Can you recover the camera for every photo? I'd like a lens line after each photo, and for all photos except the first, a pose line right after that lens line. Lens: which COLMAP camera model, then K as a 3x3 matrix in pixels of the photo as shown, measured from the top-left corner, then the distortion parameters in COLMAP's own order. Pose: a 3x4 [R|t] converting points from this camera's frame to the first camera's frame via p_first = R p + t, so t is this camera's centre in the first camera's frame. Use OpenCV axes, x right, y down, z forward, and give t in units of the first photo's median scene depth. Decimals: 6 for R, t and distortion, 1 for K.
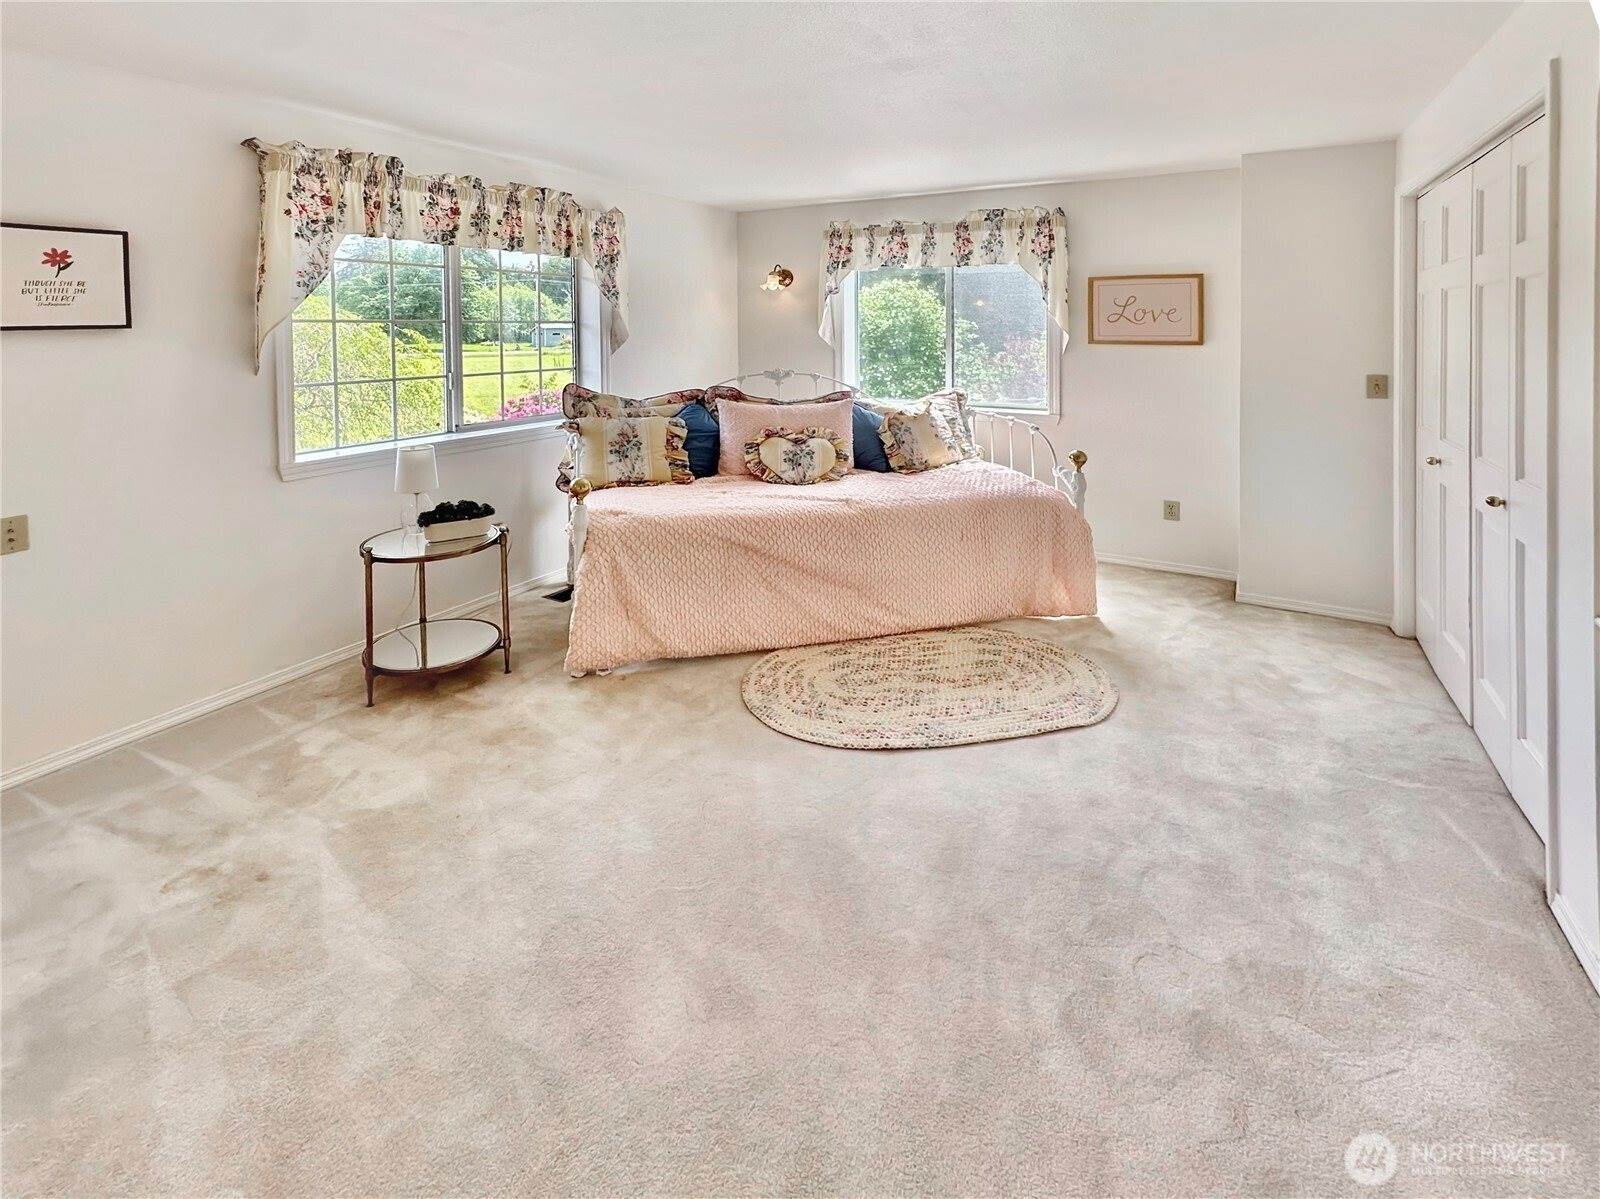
lens RADIAL K [[714.1, 0, 797.2], [0, 714.1, 570.2], [0, 0, 1]] dist [0.000444, -0.000136]
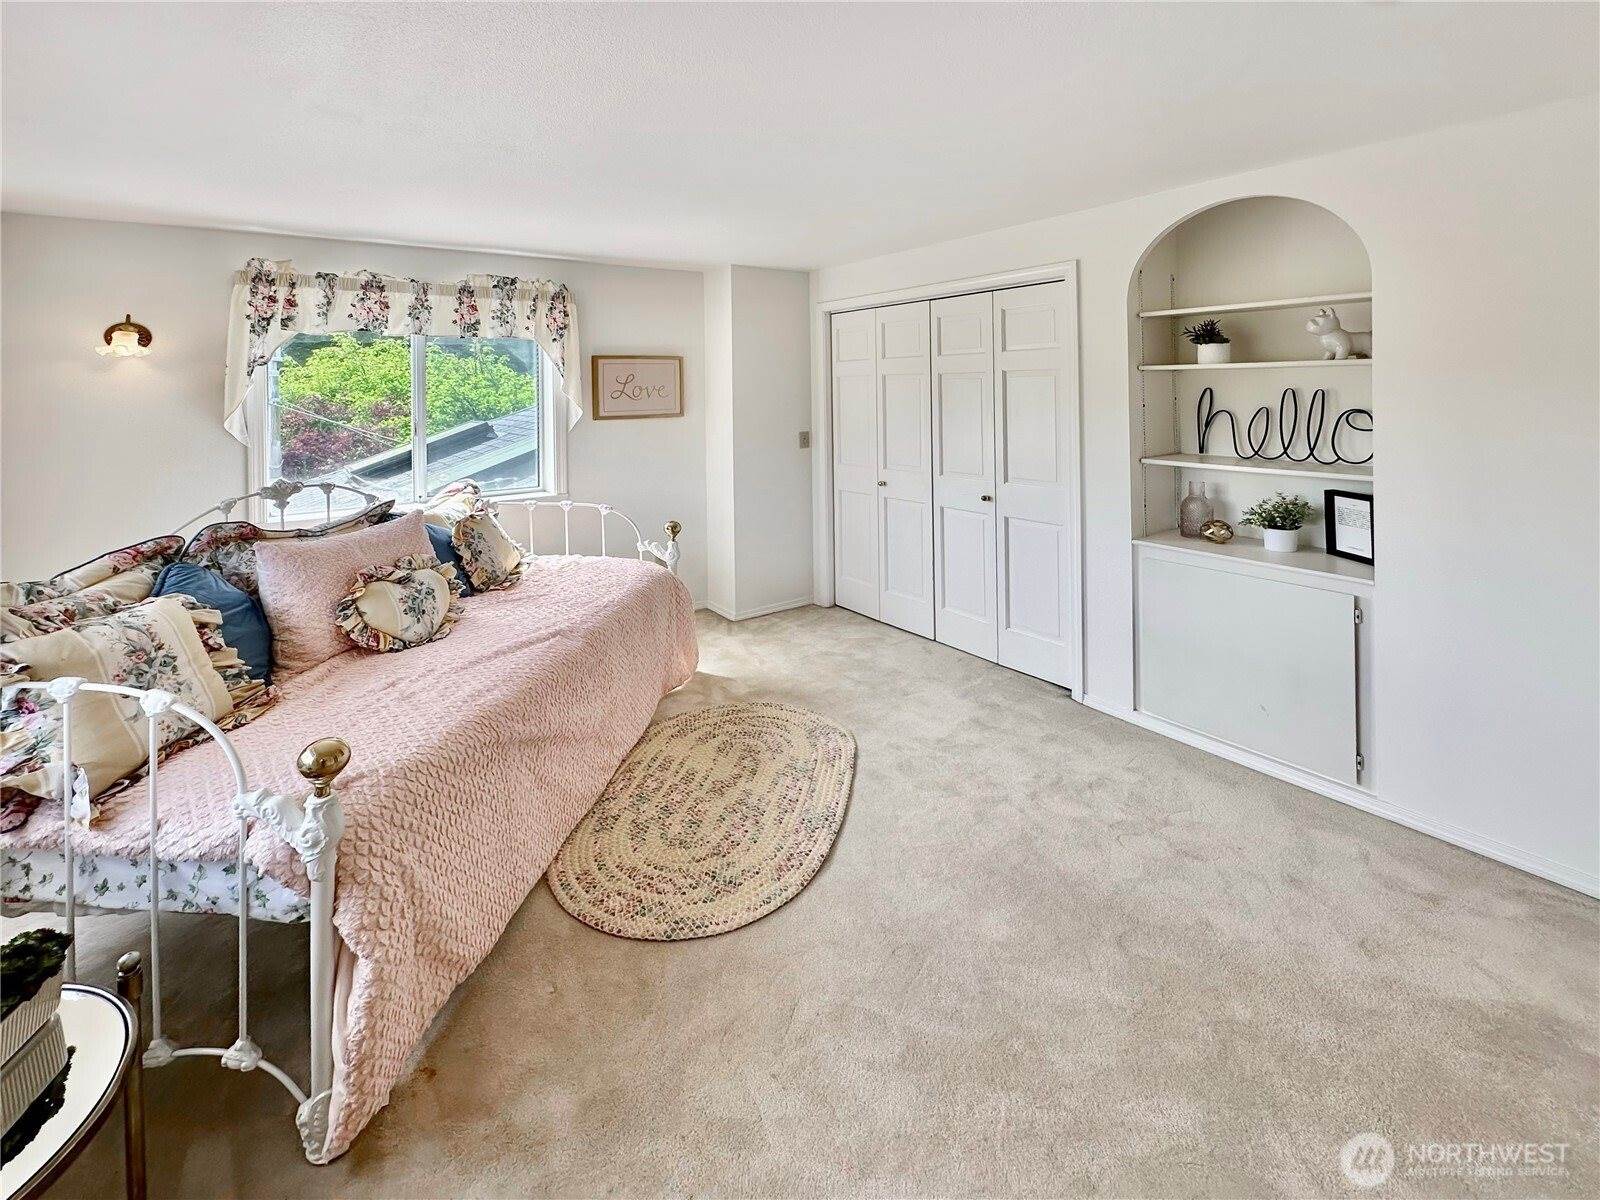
lens RADIAL K [[714.1, 0, 797.2], [0, 714.1, 570.7], [0, 0, 1]] dist [0.000444, -0.000136]
pose [[0.420212, -0.230983, 0.877536, -0.417082], [0.310578, 0.945264, 0.100088, -0.137406], [-0.852621, 0.230485, 0.468950, 0.358152]]
